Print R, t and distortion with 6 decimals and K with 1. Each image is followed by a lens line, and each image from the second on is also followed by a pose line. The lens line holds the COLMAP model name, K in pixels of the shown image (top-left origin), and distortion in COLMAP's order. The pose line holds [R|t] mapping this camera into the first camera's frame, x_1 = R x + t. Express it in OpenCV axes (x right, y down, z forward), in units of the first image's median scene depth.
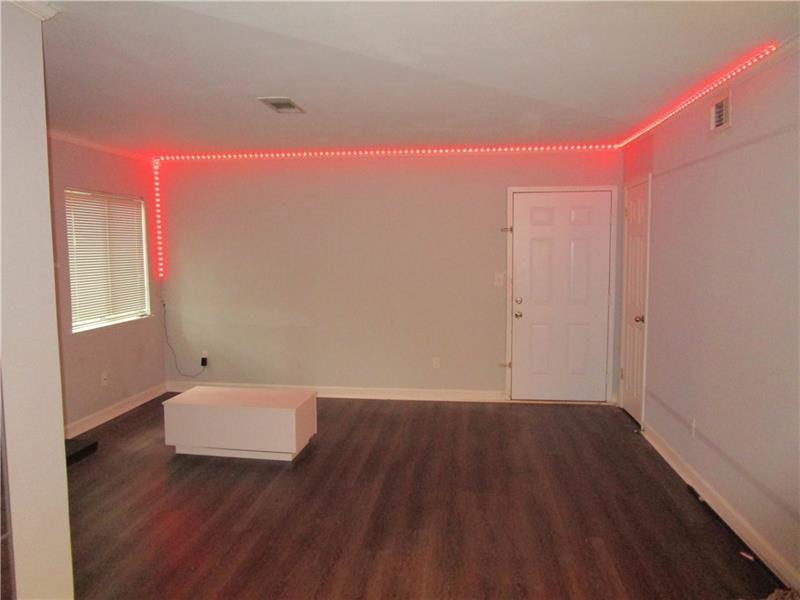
lens RADIAL K [[577.0, 0, 400.0], [0, 577.0, 300.0], [0, 0, 1]] dist [-0.022999, 0.001806]
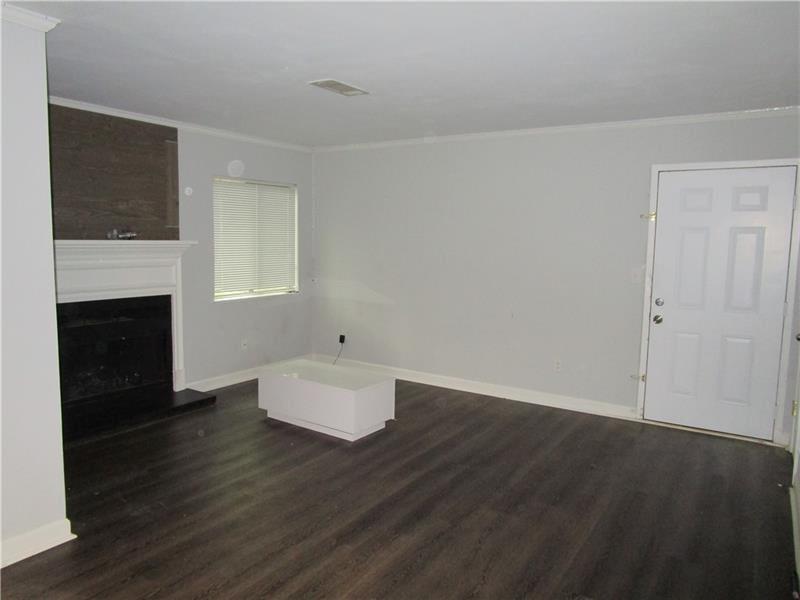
lens RADIAL K [[577.7, 0, 398.6], [0, 577.7, 301.5], [0, 0, 1]] dist [-0.020781, 0.004449]
pose [[0.895776, 0.070455, -0.438886, 0.246915], [-0.062117, 0.997512, 0.033349, -0.004314], [0.440144, -0.002611, 0.897924, 0.097728]]
